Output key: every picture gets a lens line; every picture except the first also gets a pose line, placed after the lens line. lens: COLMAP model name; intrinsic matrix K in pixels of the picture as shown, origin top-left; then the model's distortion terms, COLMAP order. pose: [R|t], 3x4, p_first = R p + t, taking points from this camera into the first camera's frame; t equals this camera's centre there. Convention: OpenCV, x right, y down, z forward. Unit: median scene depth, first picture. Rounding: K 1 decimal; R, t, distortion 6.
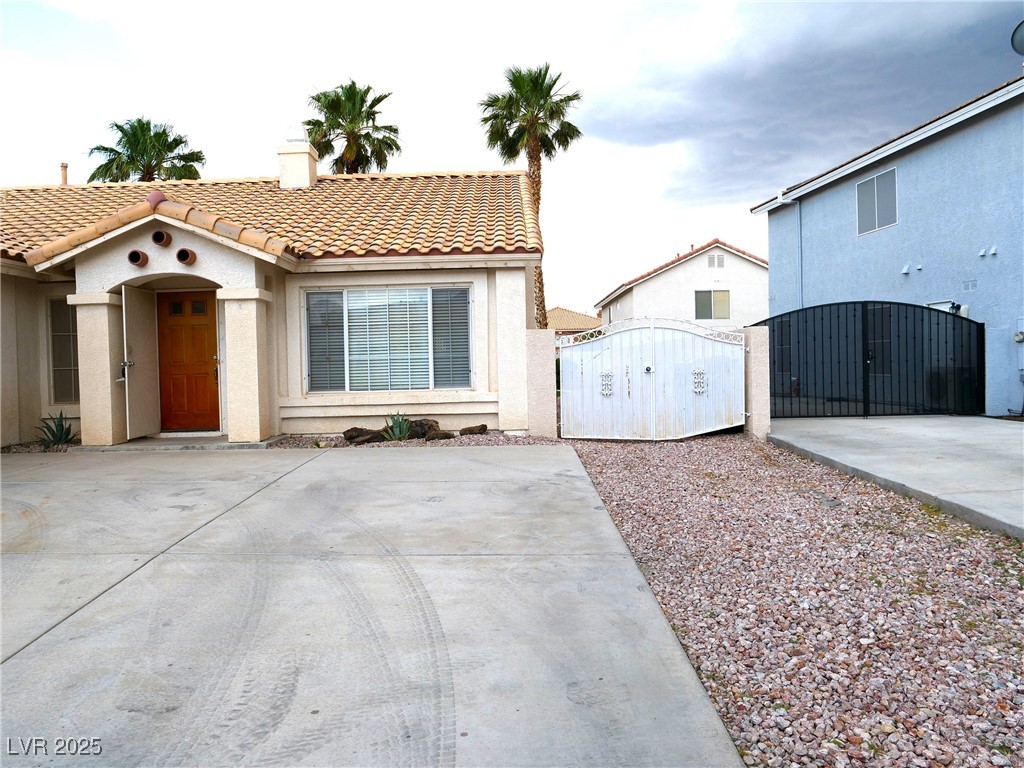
lens RADIAL K [[743.2, 0, 520.3], [0, 743.2, 376.0], [0, 0, 1]] dist [-0.061633, 0.030596]
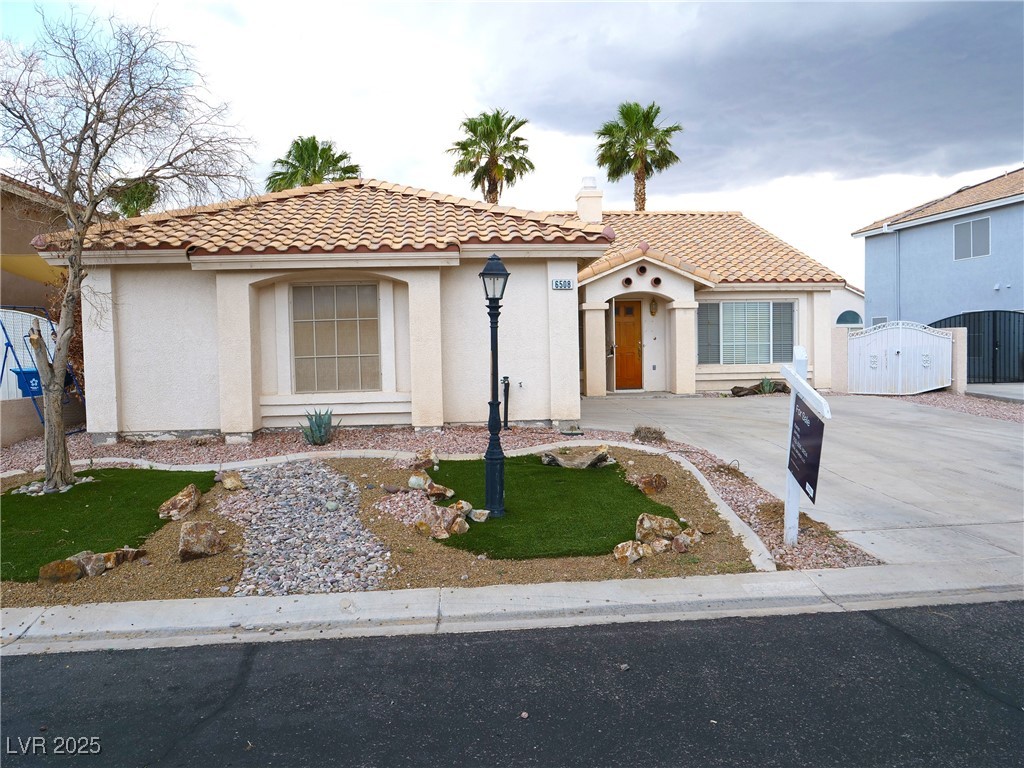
lens RADIAL K [[743.2, 0, 520.3], [0, 743.2, 376.0], [0, 0, 1]] dist [-0.061633, 0.030596]
pose [[0.997463, 0.004158, 0.071064, -0.789353], [-0.005411, 0.999833, 0.017454, 0.019984], [-0.070979, -0.017794, 0.997319, -0.581671]]
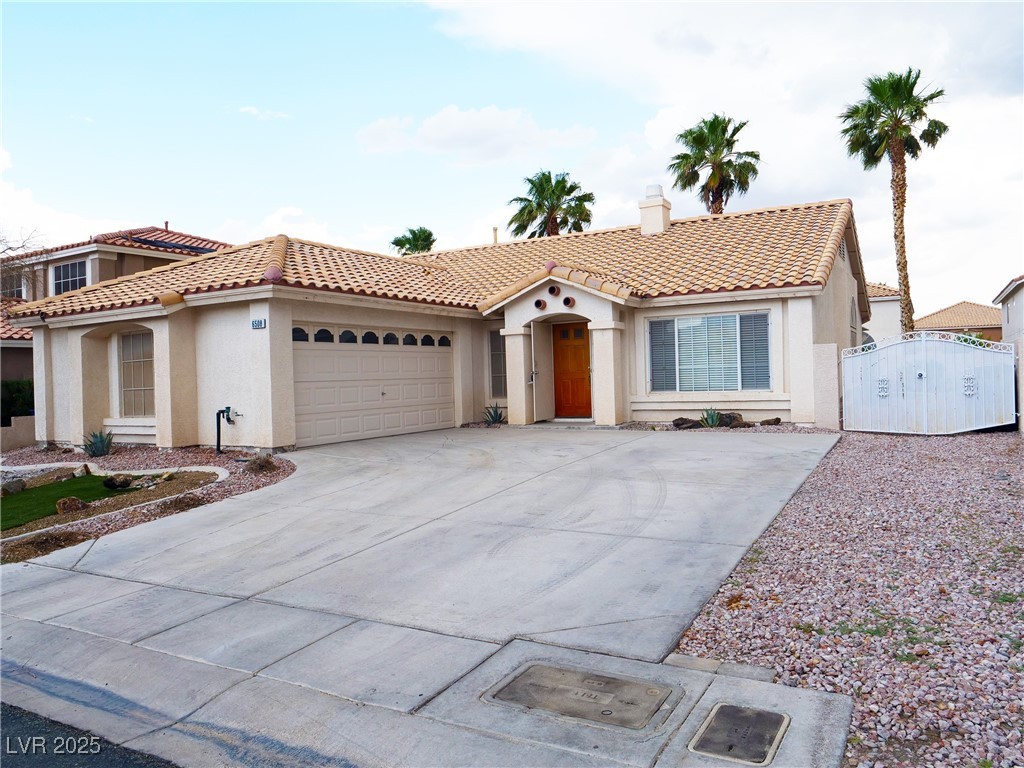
lens RADIAL K [[743.2, 0, 520.3], [0, 743.2, 376.0], [0, 0, 1]] dist [-0.061633, 0.030596]
pose [[0.868207, -0.001448, -0.496200, 0.197803], [0.000483, 0.999998, -0.002072, -0.005604], [0.496202, 0.001559, 0.868206, -0.345804]]
